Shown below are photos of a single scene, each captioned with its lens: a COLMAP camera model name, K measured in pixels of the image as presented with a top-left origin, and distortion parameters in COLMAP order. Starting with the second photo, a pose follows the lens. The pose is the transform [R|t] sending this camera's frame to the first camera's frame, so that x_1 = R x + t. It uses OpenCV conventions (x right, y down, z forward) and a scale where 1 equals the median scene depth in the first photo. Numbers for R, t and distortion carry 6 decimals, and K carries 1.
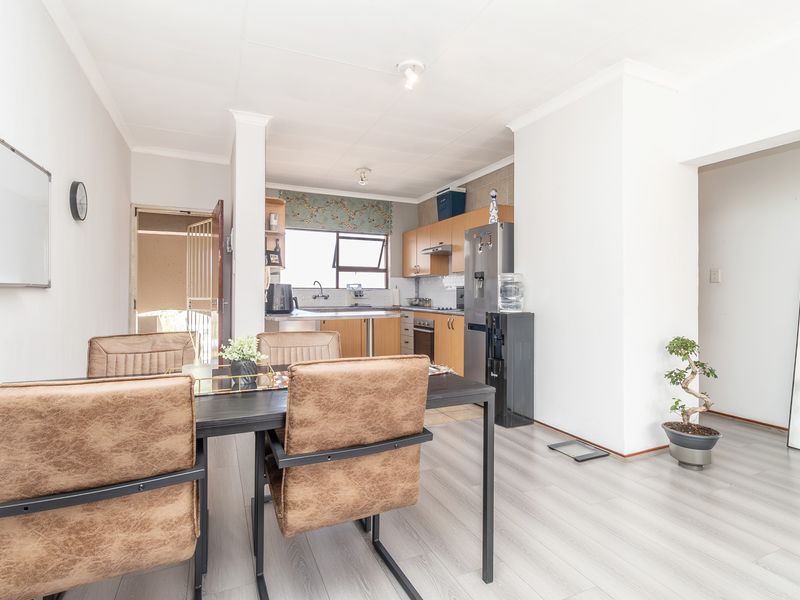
lens RADIAL K [[403.1, 0, 407.6], [0, 403.1, 295.9], [0, 0, 1]] dist [-0.000599, -0.000825]
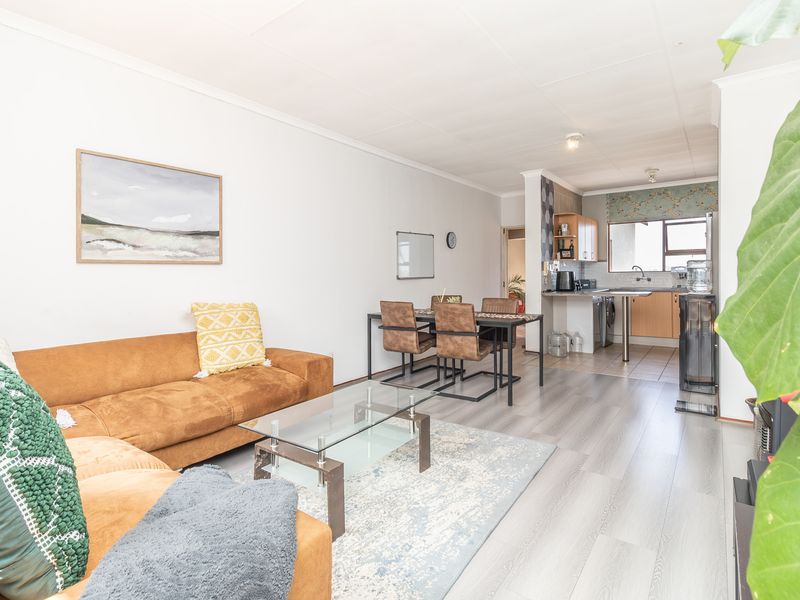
lens RADIAL K [[403.1, 0, 407.6], [0, 403.1, 295.9], [0, 0, 1]] dist [-0.000599, -0.000825]
pose [[0.473865, 0.034153, -0.879935, 0.673263], [0.010197, 0.998968, 0.044265, -0.009838], [0.880538, -0.029949, 0.473028, -0.205269]]
